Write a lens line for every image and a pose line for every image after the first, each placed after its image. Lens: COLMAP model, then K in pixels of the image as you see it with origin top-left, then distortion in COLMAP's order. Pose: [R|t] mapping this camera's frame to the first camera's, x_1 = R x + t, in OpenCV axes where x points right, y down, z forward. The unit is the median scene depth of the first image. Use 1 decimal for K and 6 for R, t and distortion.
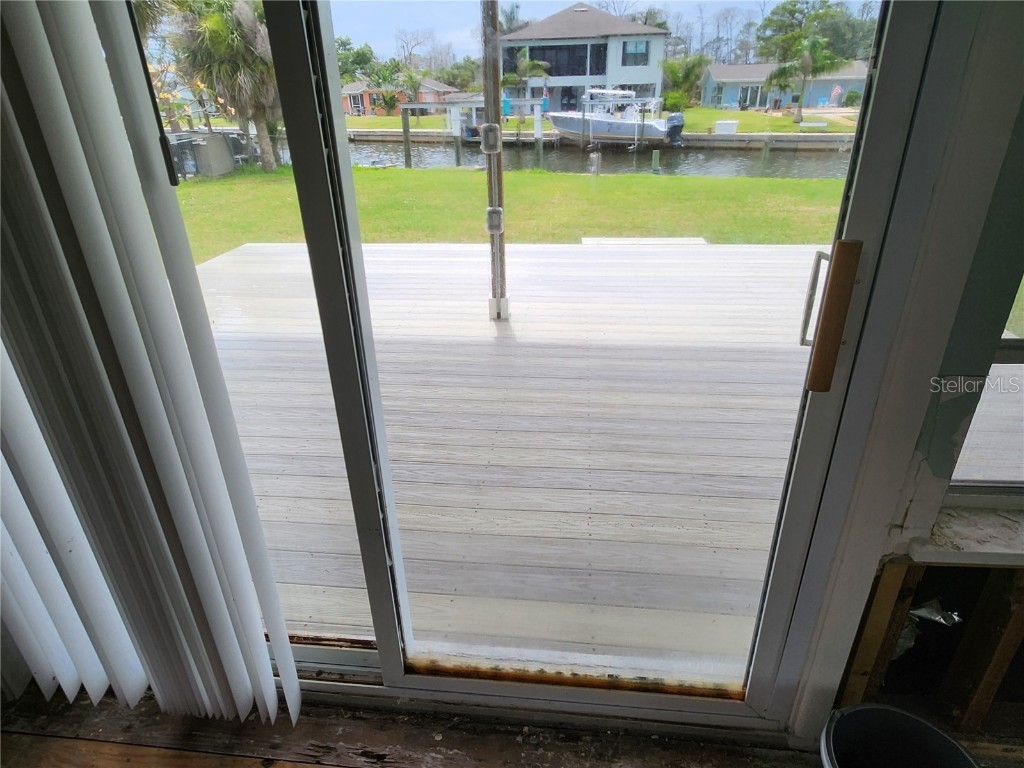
lens RADIAL K [[594.0, 0, 509.8], [0, 594.0, 378.7], [0, 0, 1]] dist [0.023046, -0.018086]
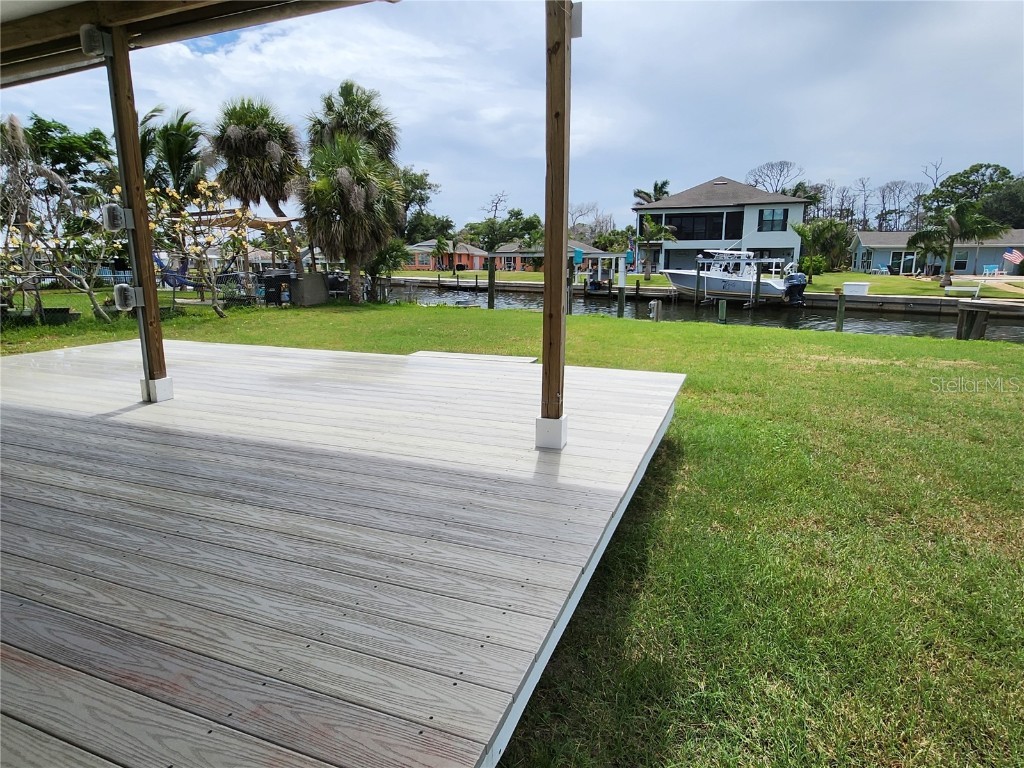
lens RADIAL K [[594.0, 0, 509.8], [0, 594.0, 378.7], [0, 0, 1]] dist [0.023046, -0.018086]
pose [[0.964431, 0.072348, -0.254241, 0.064975], [-0.131836, 0.965301, -0.225416, 0.002250], [0.229111, 0.250916, 0.940505, 0.014696]]
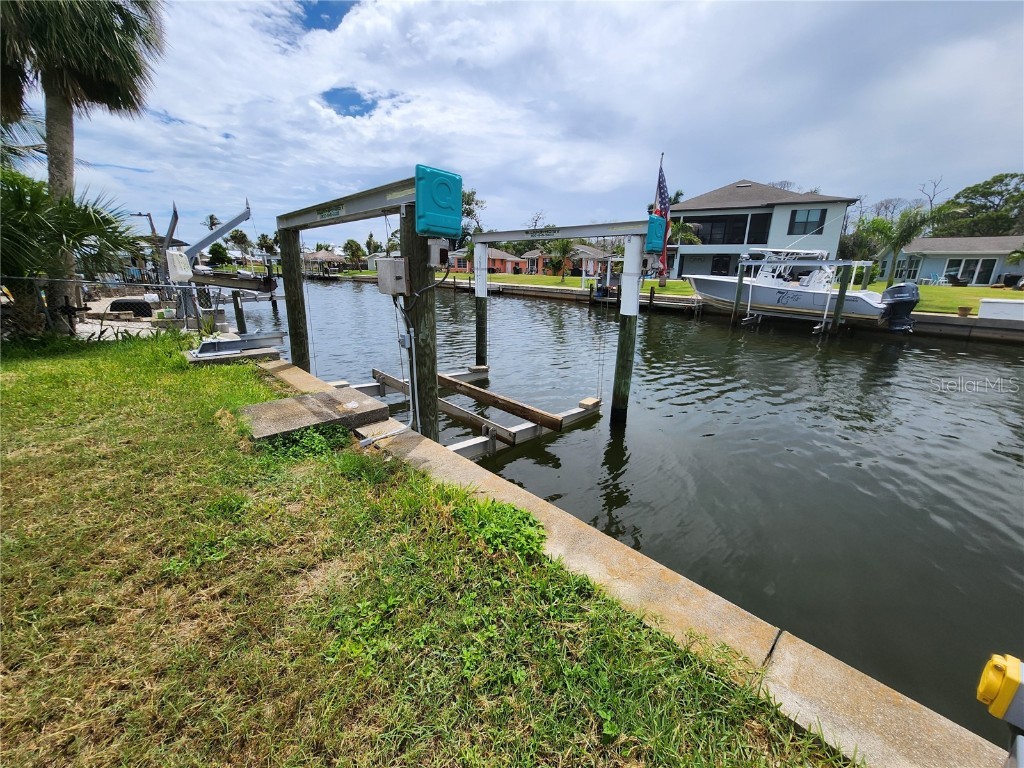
lens RADIAL K [[407.1, 0, 512.0], [0, 407.1, 384.0], [0, 0, 1]] dist [0.005539, -0.000266]
pose [[0.932878, 0.133021, -0.334729, 0.034807], [-0.185624, 0.973946, -0.130283, -0.150689], [0.308677, 0.183672, 0.933265, 0.355553]]
